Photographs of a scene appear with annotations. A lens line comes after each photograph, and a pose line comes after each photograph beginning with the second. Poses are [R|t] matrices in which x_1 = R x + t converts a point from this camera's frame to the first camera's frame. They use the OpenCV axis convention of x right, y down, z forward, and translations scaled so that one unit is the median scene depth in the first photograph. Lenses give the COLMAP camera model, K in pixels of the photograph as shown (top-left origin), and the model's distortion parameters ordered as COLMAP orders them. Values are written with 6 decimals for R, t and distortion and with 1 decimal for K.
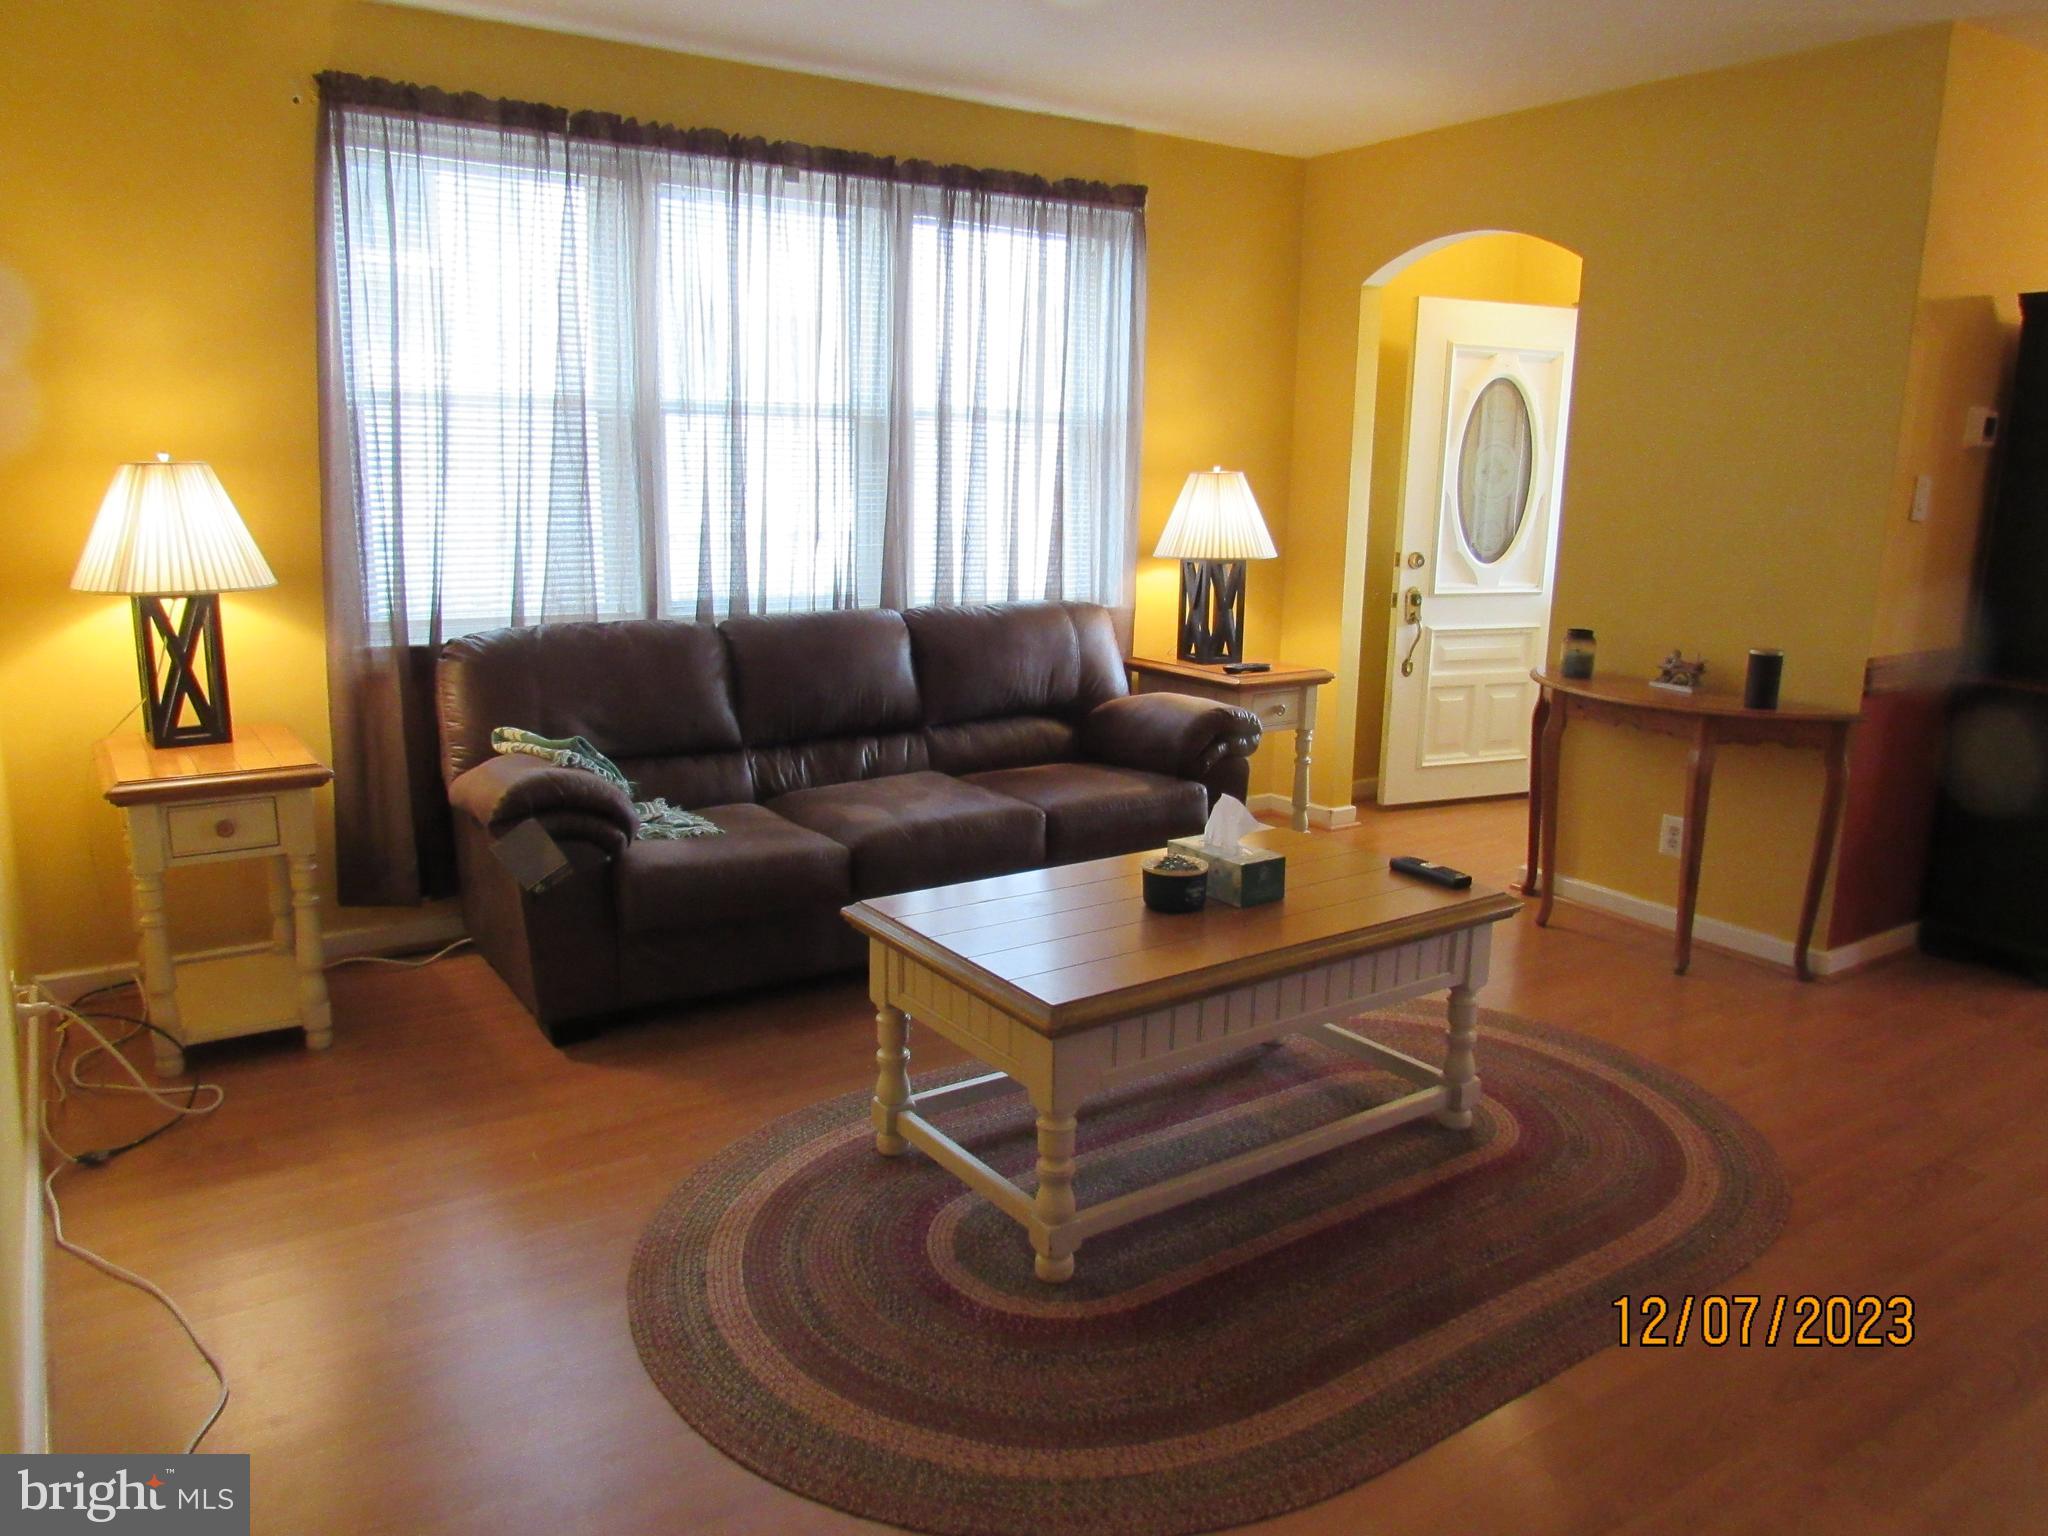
lens RADIAL K [[1448.8, 0, 1020.2], [0, 1448.8, 771.2], [0, 0, 1]] dist [-0.031820, 0.006482]
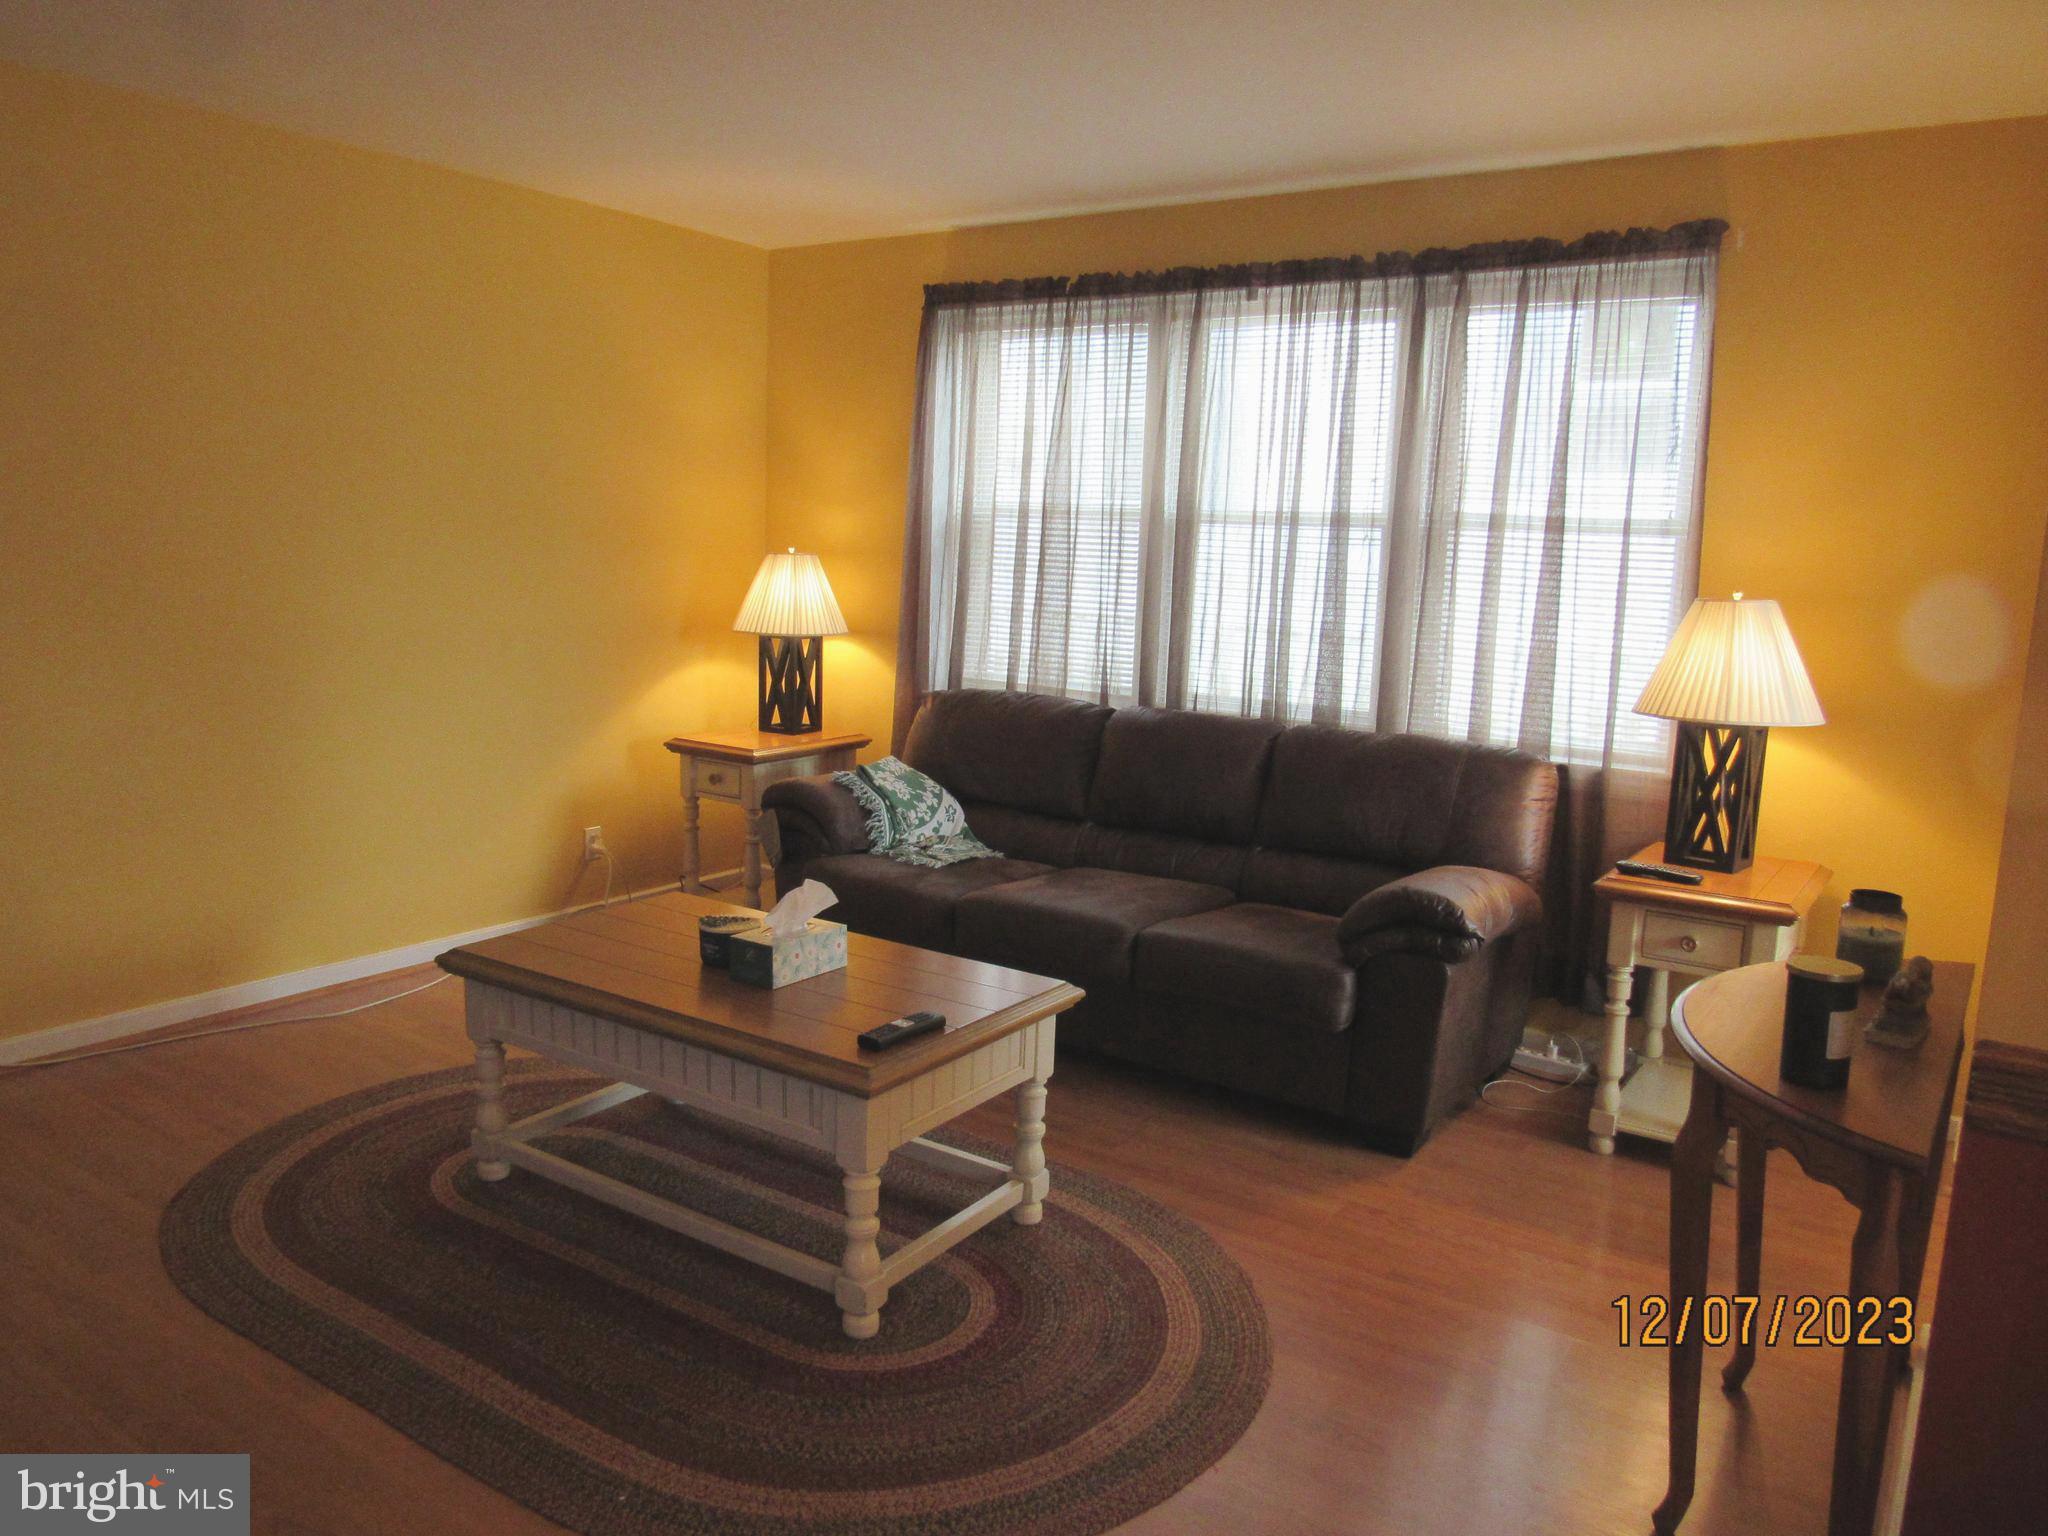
lens RADIAL K [[1448.8, 0, 1020.8], [0, 1448.8, 750.7], [0, 0, 1]] dist [-0.031820, 0.006482]
pose [[0.379808, 0.122485, -0.916920, 0.770409], [-0.229476, 0.972689, 0.034881, -0.092876], [0.896151, 0.197163, 0.397543, 0.504515]]
